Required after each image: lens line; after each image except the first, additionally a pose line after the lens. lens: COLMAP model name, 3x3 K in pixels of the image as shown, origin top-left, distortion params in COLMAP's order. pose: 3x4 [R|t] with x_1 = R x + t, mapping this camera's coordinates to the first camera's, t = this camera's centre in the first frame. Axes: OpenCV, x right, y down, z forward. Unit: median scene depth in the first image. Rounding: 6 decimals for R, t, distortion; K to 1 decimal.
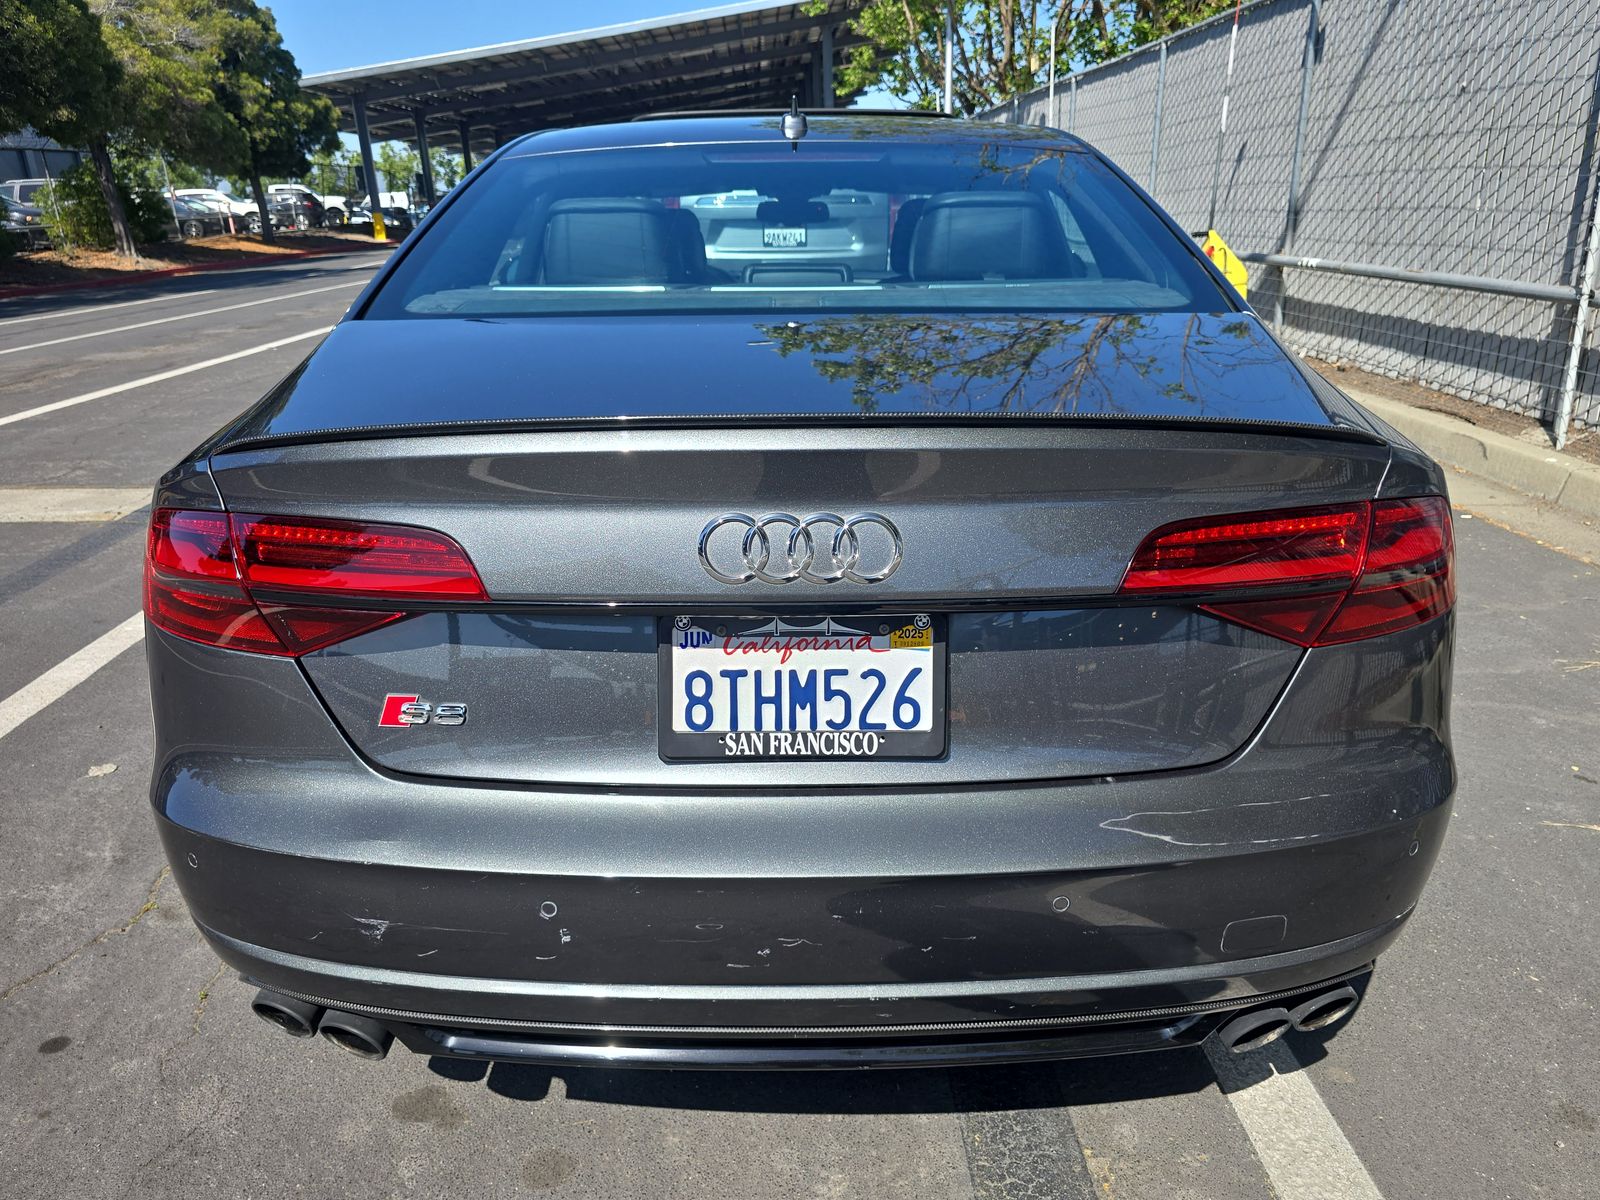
lens RADIAL K [[1086.7, 0, 800.0], [0, 1086.7, 600.0], [0, 0, 1]] dist [0.035805, -0.043315]
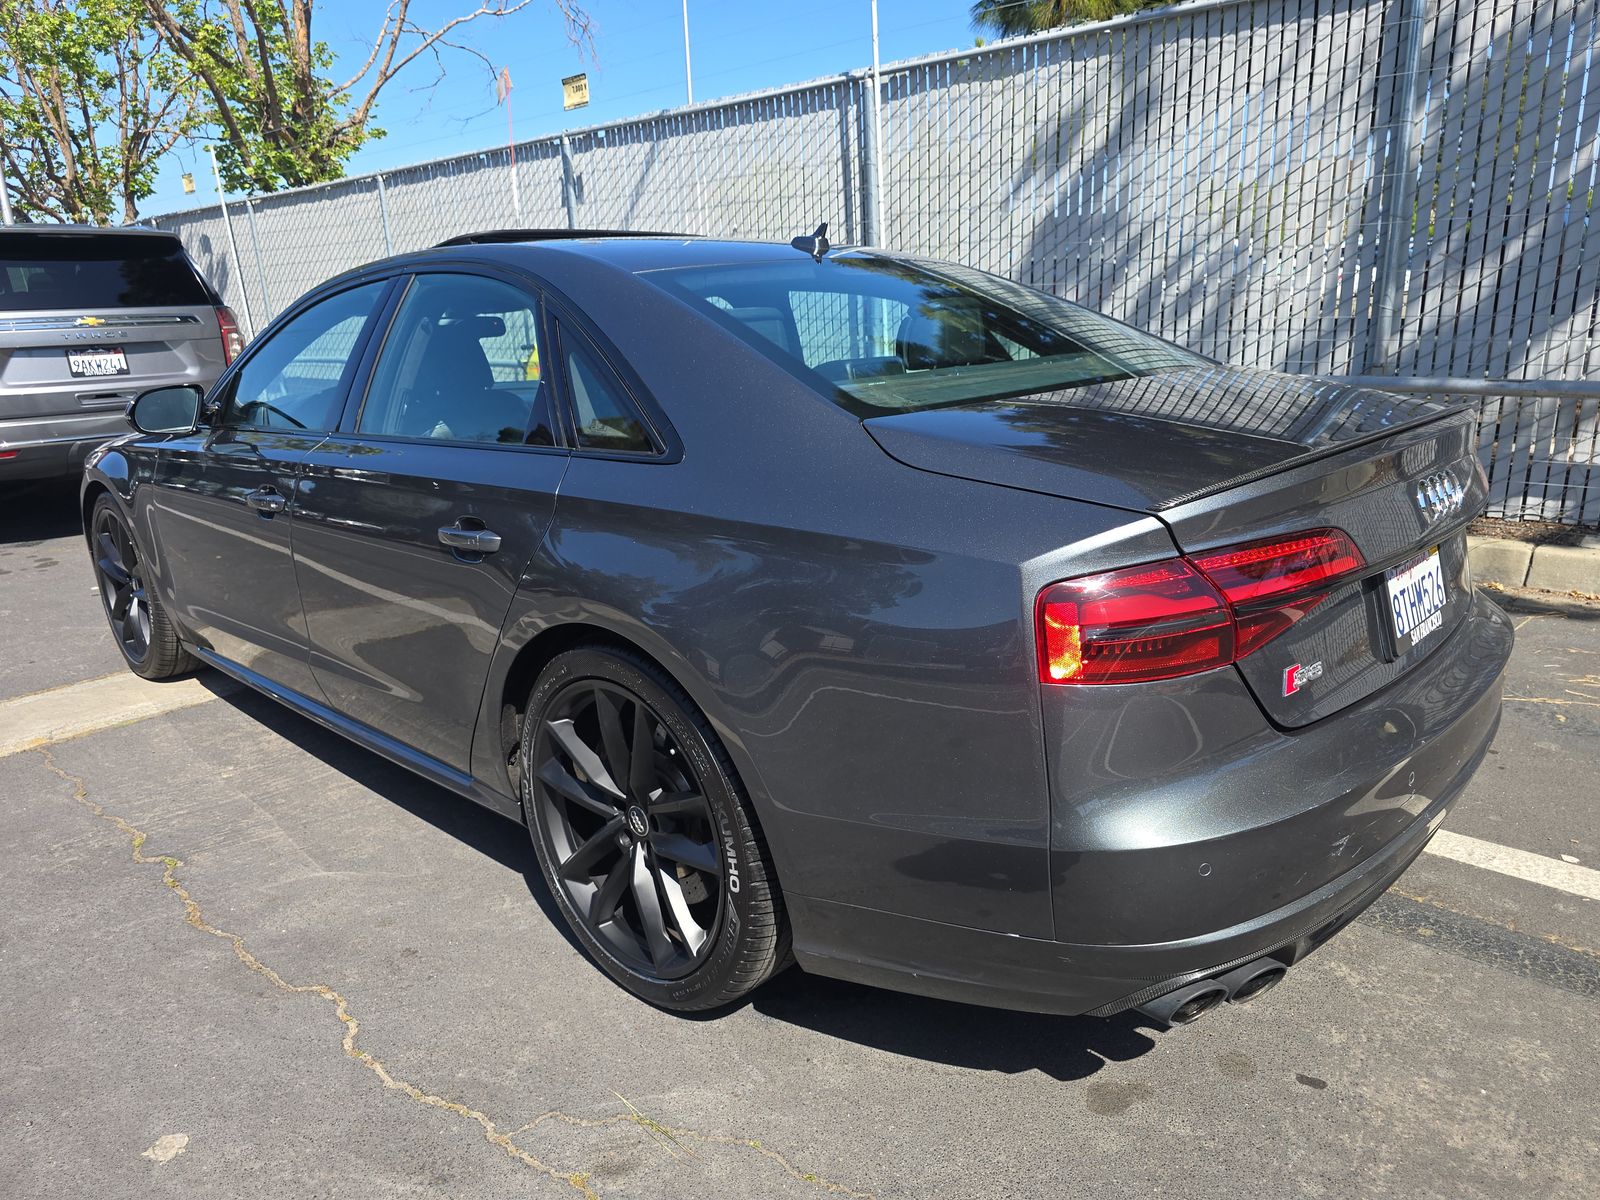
lens RADIAL K [[1068.3, 0, 772.1], [0, 1068.3, 599.7], [0, 0, 1]] dist [0.043006, -0.055451]
pose [[0.706141, -0.195736, 0.680479, -0.085214], [0.261701, 0.965130, 0.006044, -0.007982], [-0.657934, 0.173815, 0.732743, 0.024285]]
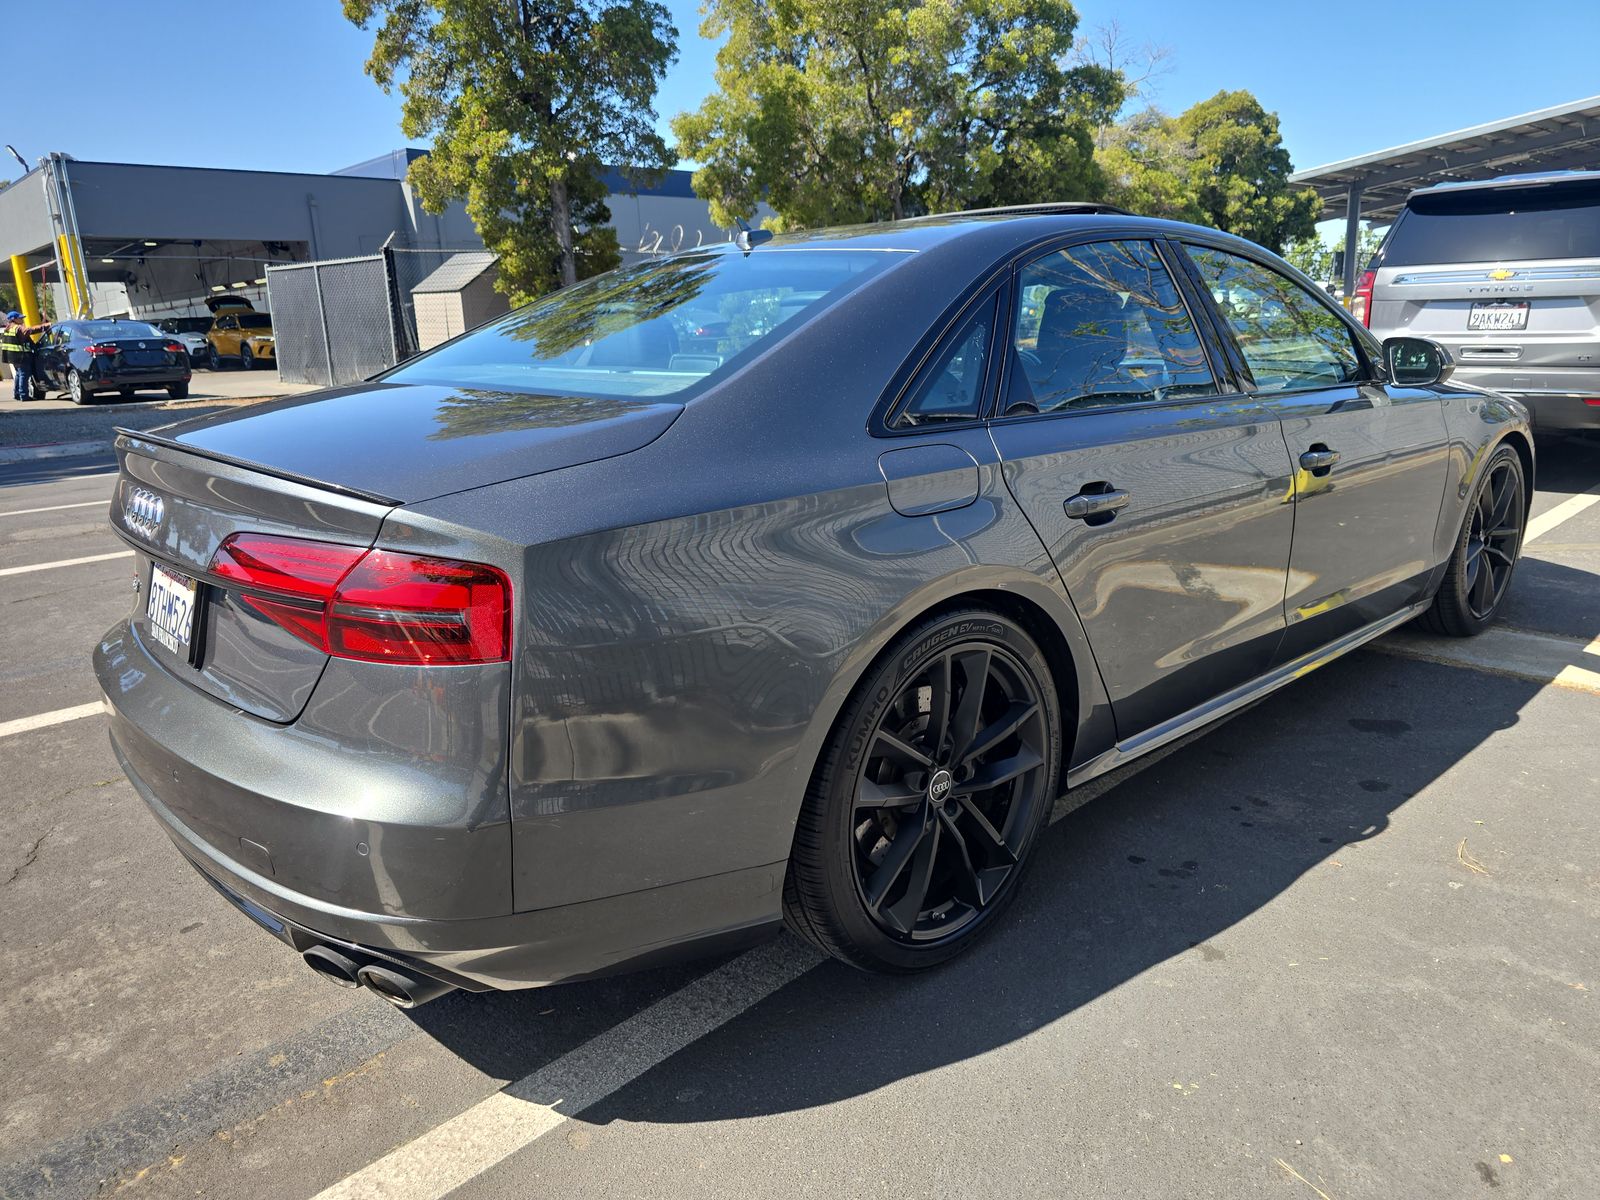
lens RADIAL K [[1110.8, 0, 800.0], [0, 1110.8, 600.0], [0, 0, 1]] dist [-0.041888, -0.002071]
pose [[0.641911, 0.168965, -0.747932, 0.096836], [-0.221784, 0.974639, 0.029834, -0.009843], [0.734004, 0.146728, 0.663105, 0.029417]]
